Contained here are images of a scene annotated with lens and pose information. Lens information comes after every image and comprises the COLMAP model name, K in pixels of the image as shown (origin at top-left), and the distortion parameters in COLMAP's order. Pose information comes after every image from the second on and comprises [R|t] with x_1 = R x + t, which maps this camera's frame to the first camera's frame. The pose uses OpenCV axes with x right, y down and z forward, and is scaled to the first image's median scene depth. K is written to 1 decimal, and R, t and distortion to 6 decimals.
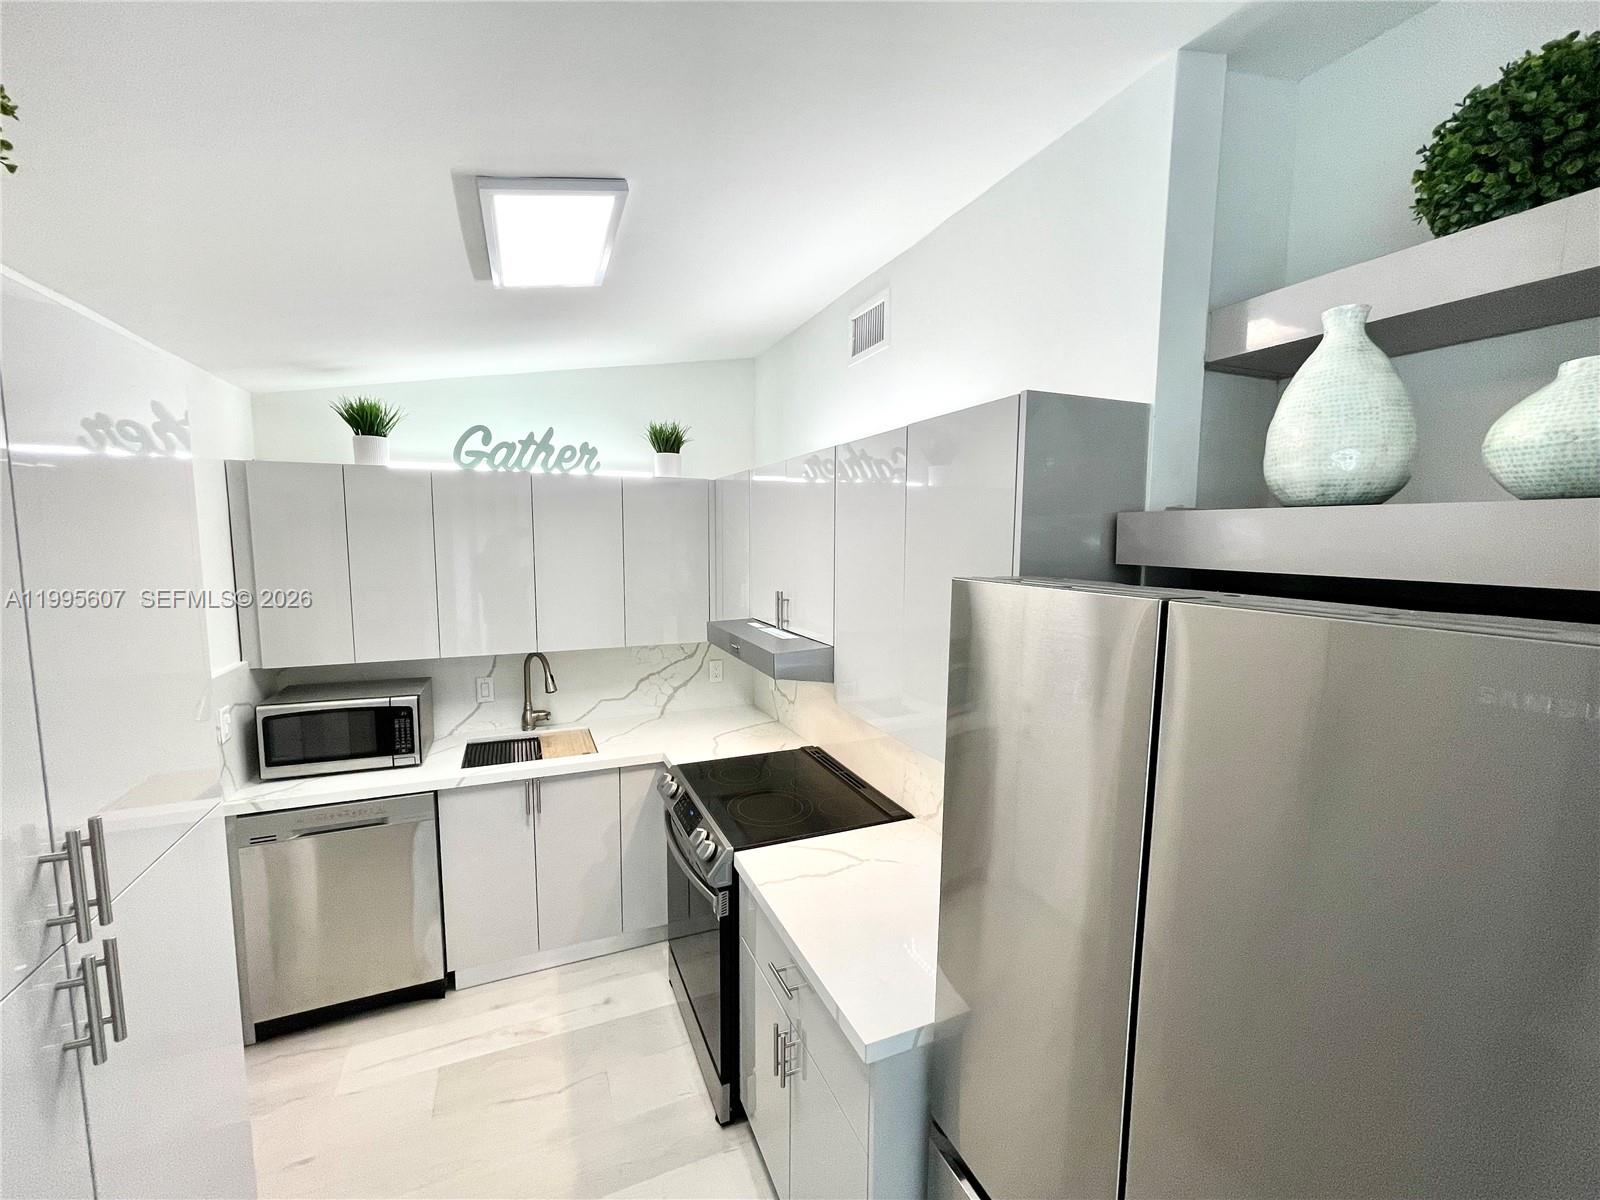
lens RADIAL K [[660.2, 0, 790.4], [0, 660.2, 604.0], [0, 0, 1]] dist [0.002433, -0.000436]
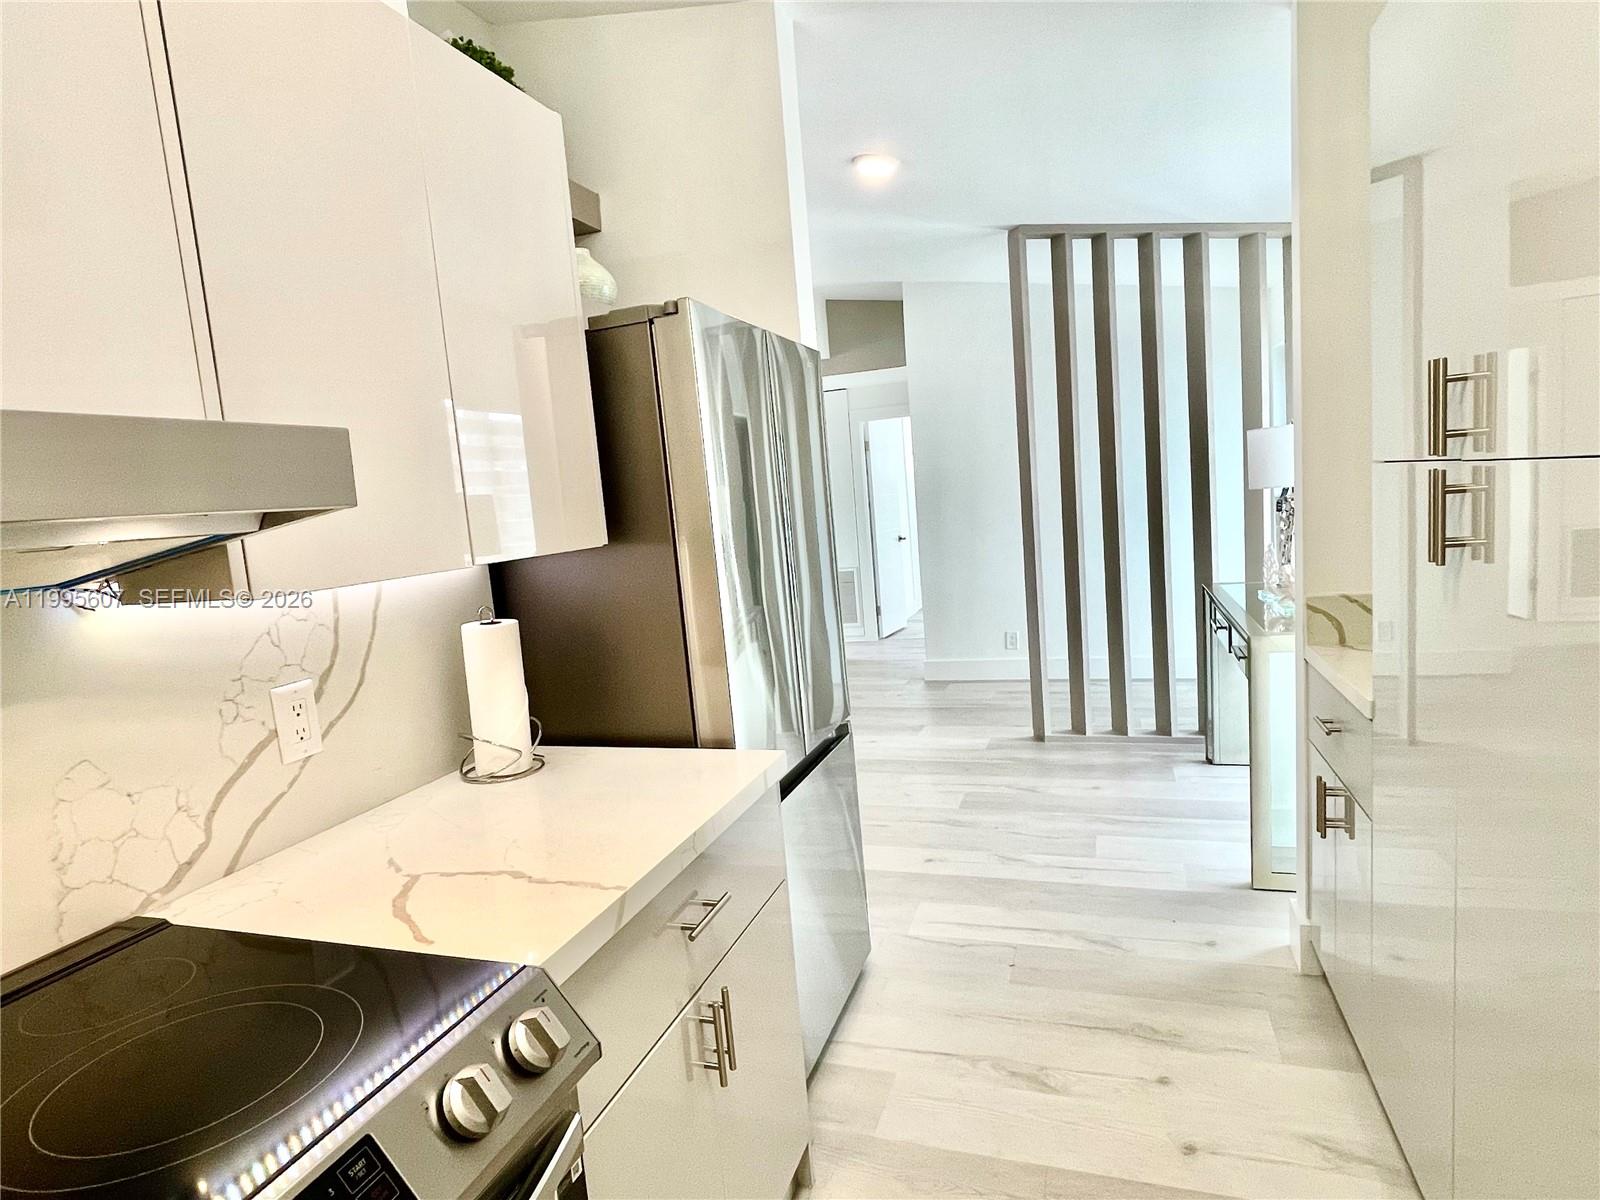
lens RADIAL K [[898.0, 0, 792.0], [0, 898.0, 608.6], [0, 0, 1]] dist [0.017254, -0.026701]
pose [[-0.743636, -0.024104, 0.668150, -0.382834], [0.150296, 0.967745, 0.202189, 0.078606], [-0.651472, 0.250776, -0.716028, 0.900263]]
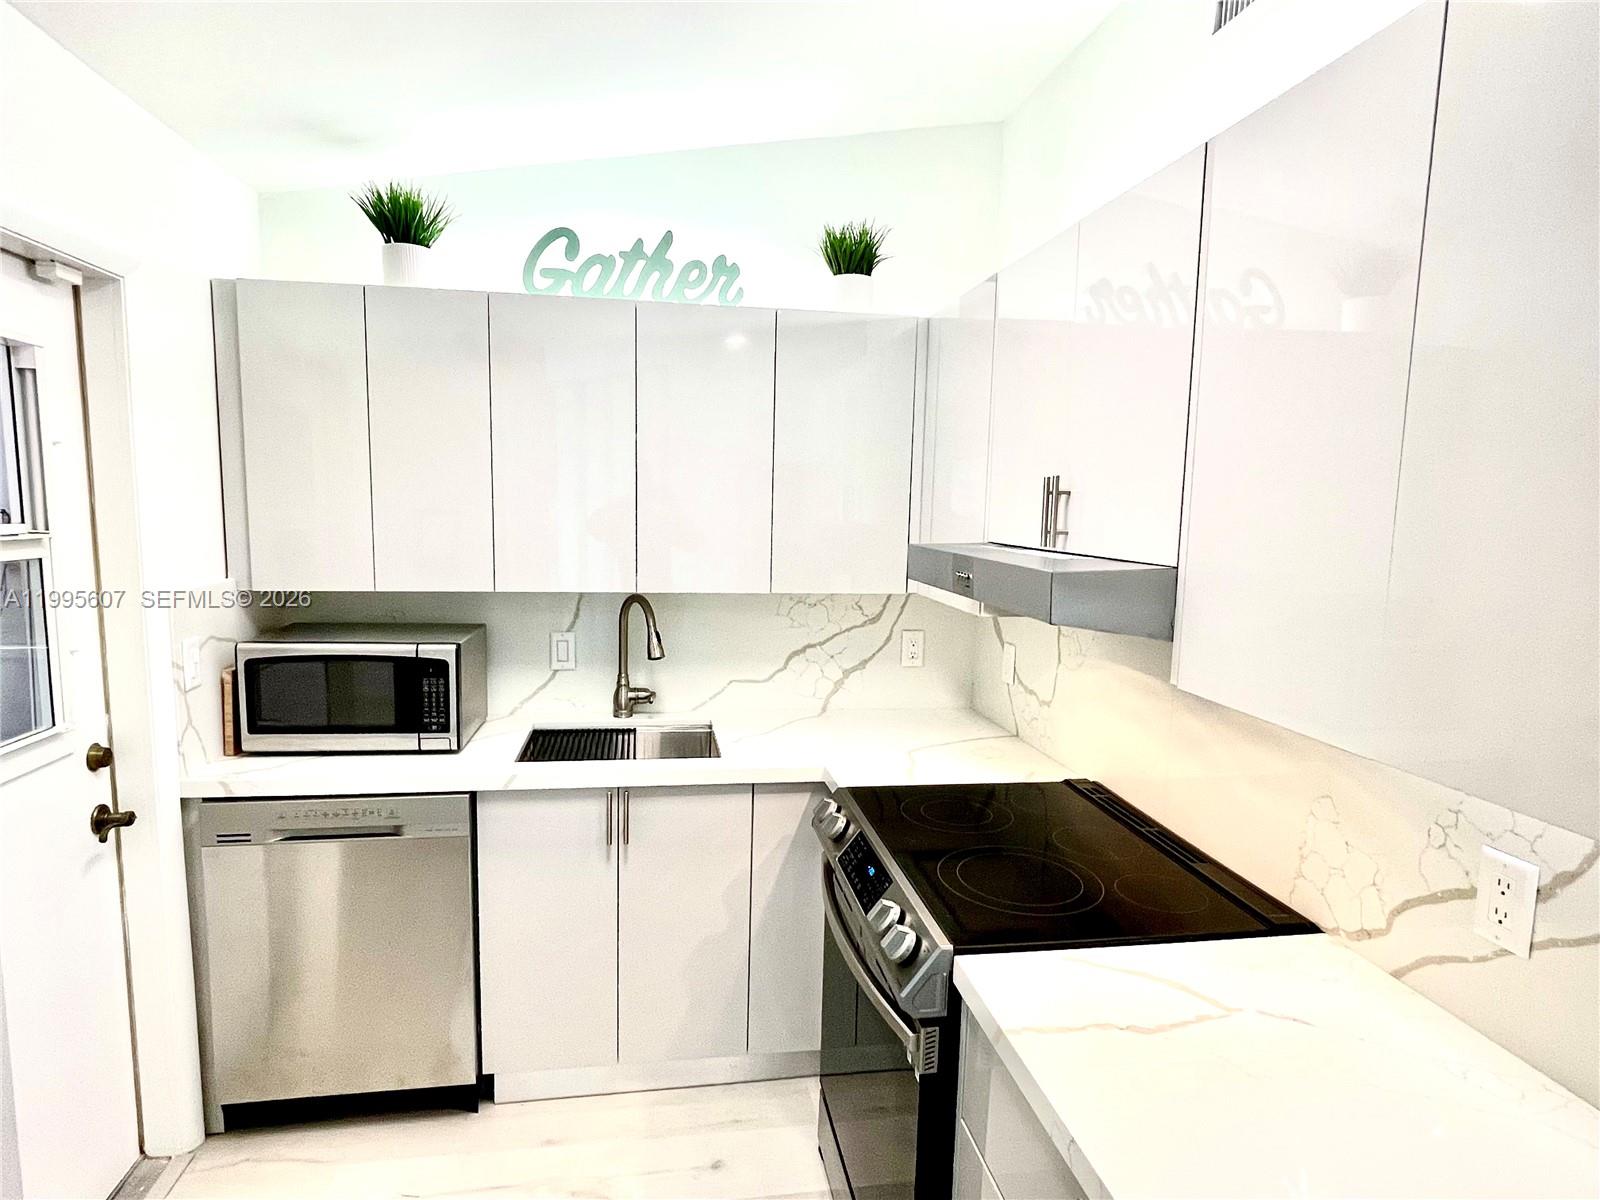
lens RADIAL K [[898.0, 0, 792.0], [0, 898.0, 608.6], [0, 0, 1]] dist [0.017254, -0.026701]
pose [[0.972877, 0.045288, -0.226849, -0.046010], [-0.041535, 0.998910, 0.021294, 0.071597], [0.227566, -0.011294, 0.973697, 0.217185]]
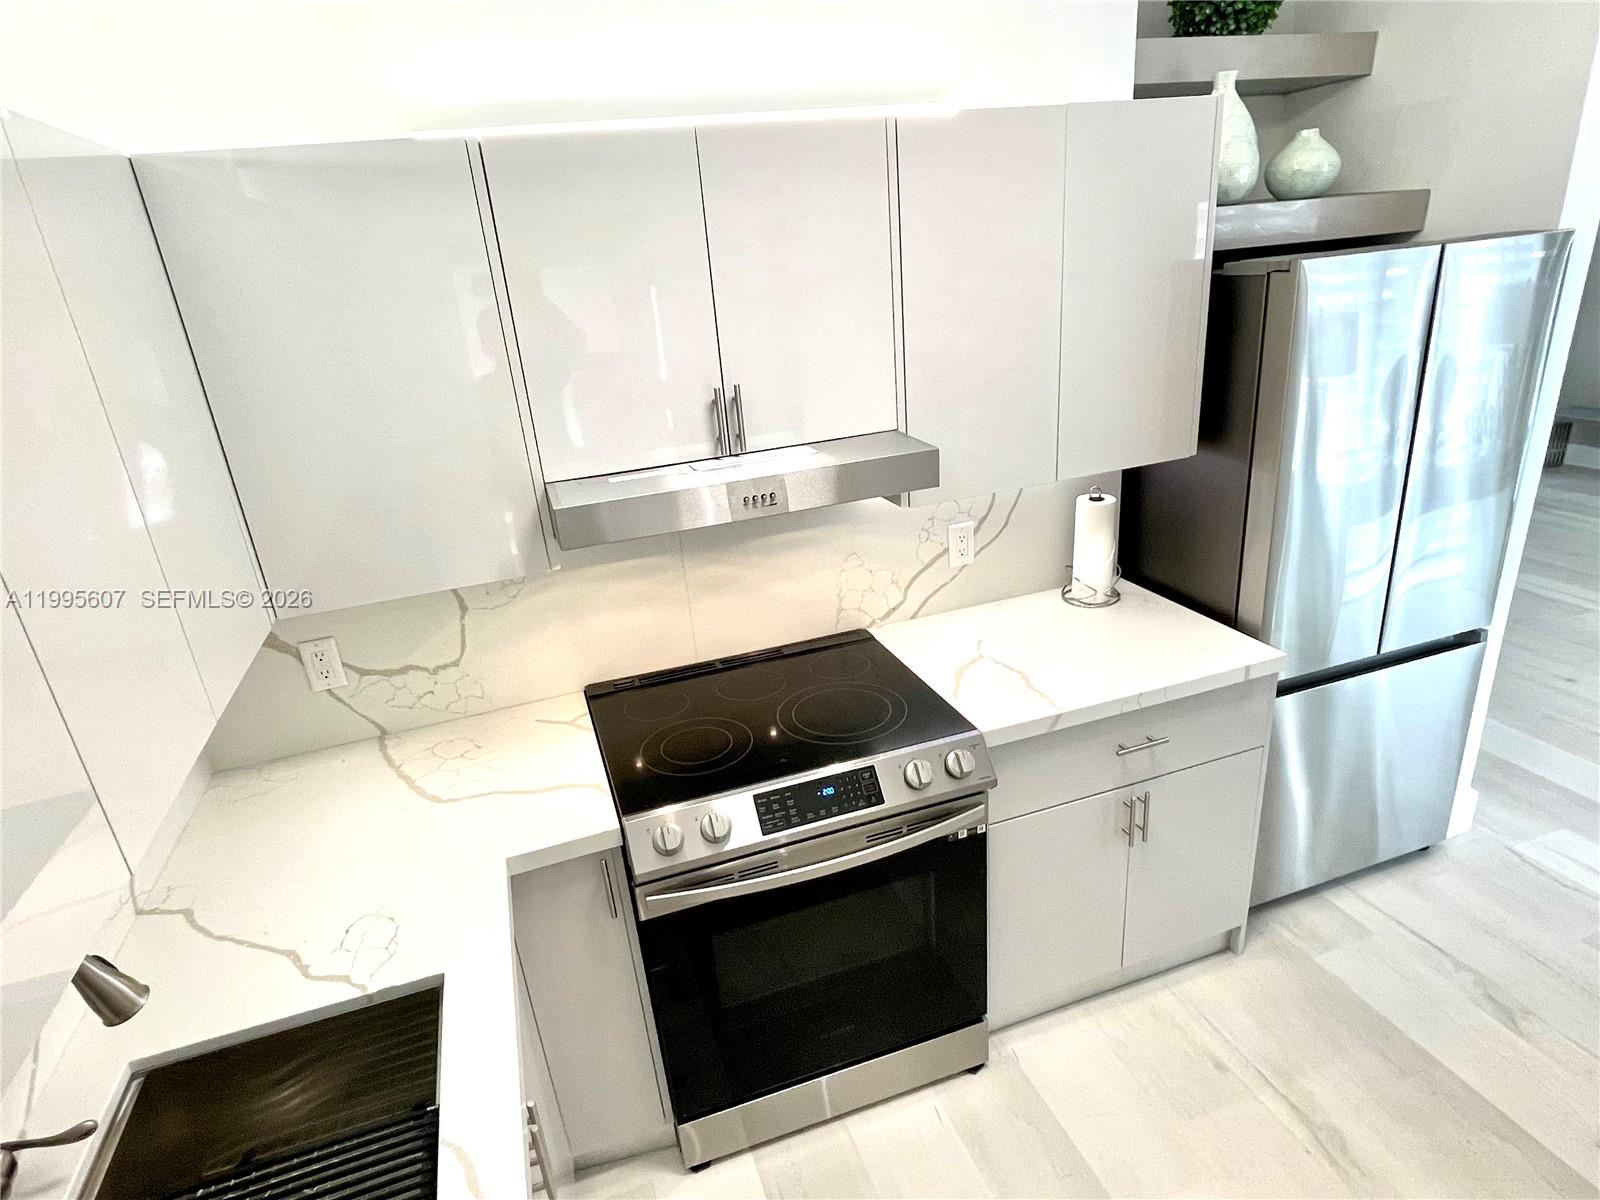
lens RADIAL K [[898.0, 0, 792.0], [0, 898.0, 608.6], [0, 0, 1]] dist [0.017254, -0.026701]
pose [[0.068625, -0.374763, 0.924577, -0.701701], [0.188004, 0.915016, 0.356933, -0.096713], [-0.979768, 0.149329, 0.133250, 0.780641]]
